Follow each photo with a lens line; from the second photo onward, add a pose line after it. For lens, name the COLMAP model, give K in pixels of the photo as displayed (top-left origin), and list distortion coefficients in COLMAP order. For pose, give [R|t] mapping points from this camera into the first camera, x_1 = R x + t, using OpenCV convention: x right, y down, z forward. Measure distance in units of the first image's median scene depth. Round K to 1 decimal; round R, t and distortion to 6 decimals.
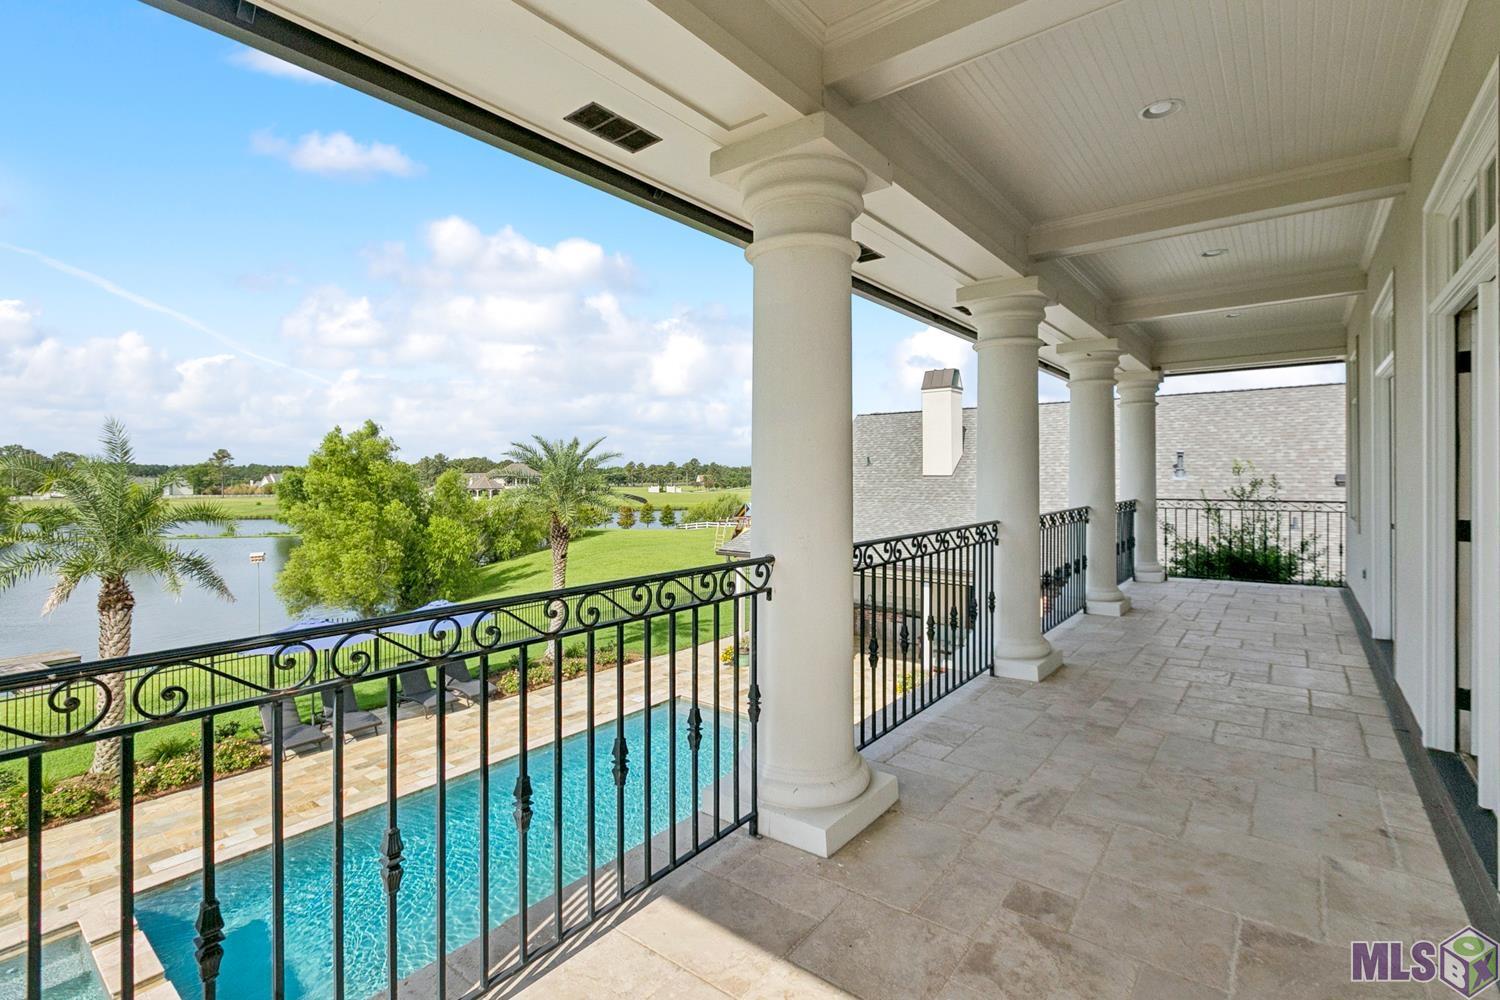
lens RADIAL K [[673.1, 0, 754.7], [0, 673.1, 553.1], [0, 0, 1]] dist [0.000384, -0.000842]
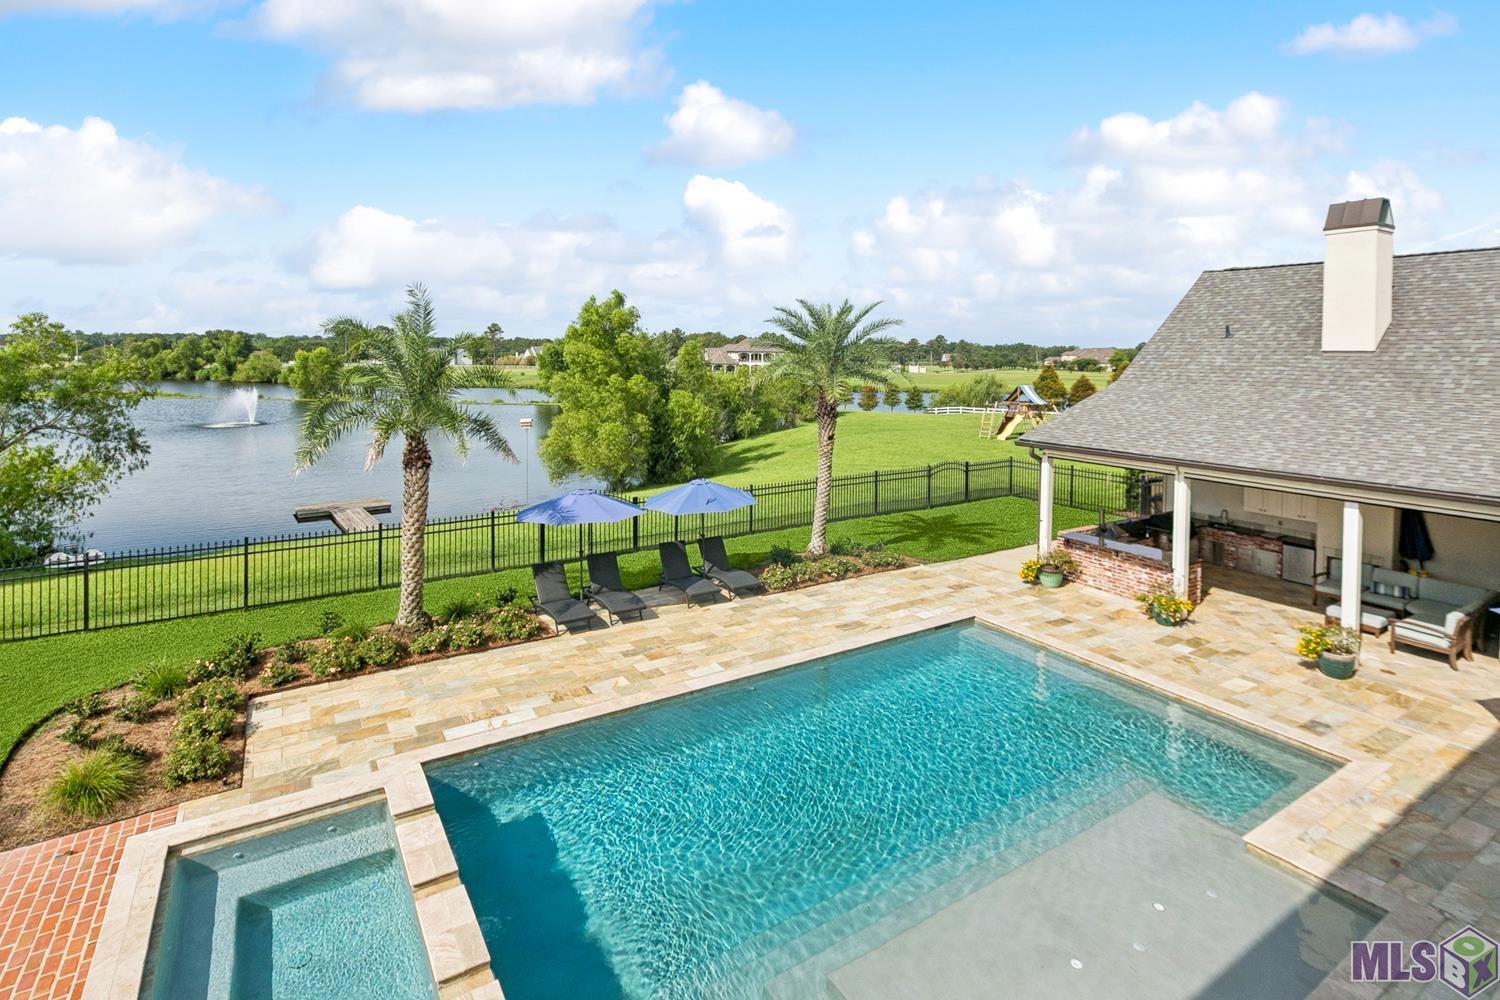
lens RADIAL K [[695.4, 0, 750.0], [0, 695.4, 500.0], [0, 0, 1]] dist [0.000992, -0.000245]
pose [[0.950188, 0.079109, -0.301469, -0.080545], [-0.052399, 0.994031, 0.095689, 0.003112], [0.307240, -0.075126, 0.948662, 0.082391]]
